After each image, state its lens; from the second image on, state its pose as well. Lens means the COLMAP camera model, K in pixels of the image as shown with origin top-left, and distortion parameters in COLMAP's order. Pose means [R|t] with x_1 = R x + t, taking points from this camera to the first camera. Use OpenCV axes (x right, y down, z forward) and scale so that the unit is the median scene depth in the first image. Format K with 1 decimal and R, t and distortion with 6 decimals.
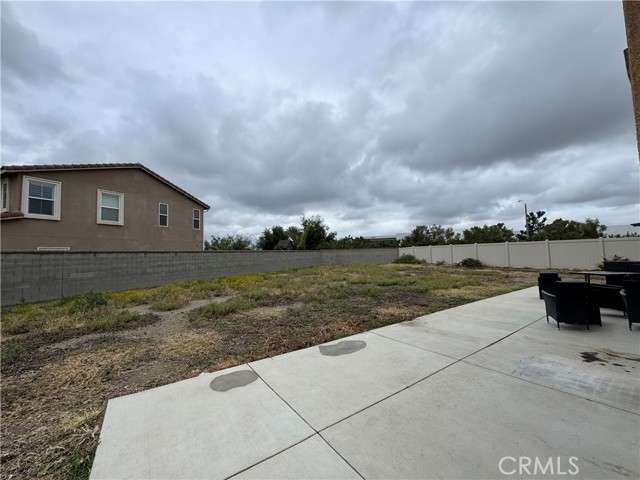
lens RADIAL K [[253.9, 0, 318.9], [0, 253.9, 237.3], [0, 0, 1]] dist [-0.004342, 0.000775]
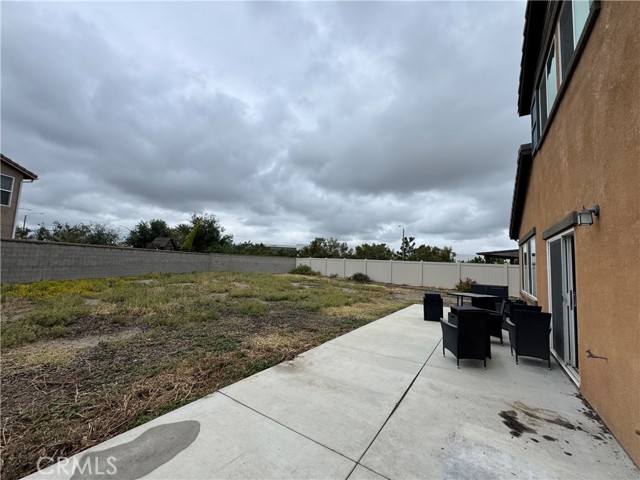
lens RADIAL K [[253.9, 0, 318.7], [0, 253.9, 244.9], [0, 0, 1]] dist [-0.004342, 0.000775]
pose [[0.923961, 0.095898, 0.370269, 0.055854], [-0.095430, 0.995243, -0.019630, 0.006777], [-0.370390, -0.017197, 0.928717, 0.129811]]
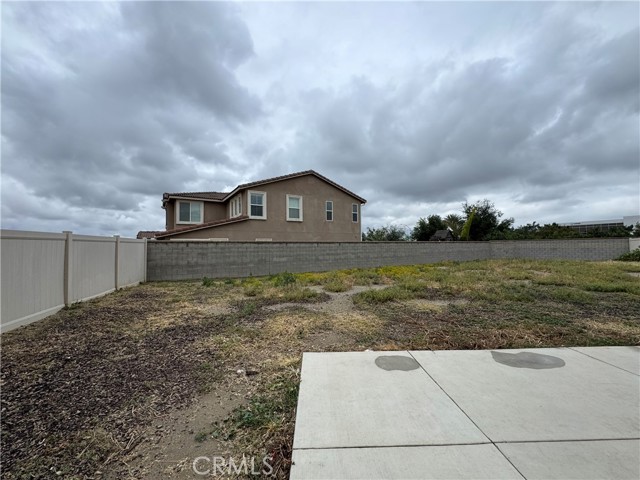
lens RADIAL K [[253.9, 0, 320.7], [0, 253.9, 238.6], [0, 0, 1]] dist [-0.004342, 0.000775]
pose [[0.836433, -0.003525, -0.548058, -0.003750], [0.026031, 0.999106, 0.033301, -0.000397], [0.547451, -0.042121, 0.835777, -0.010439]]
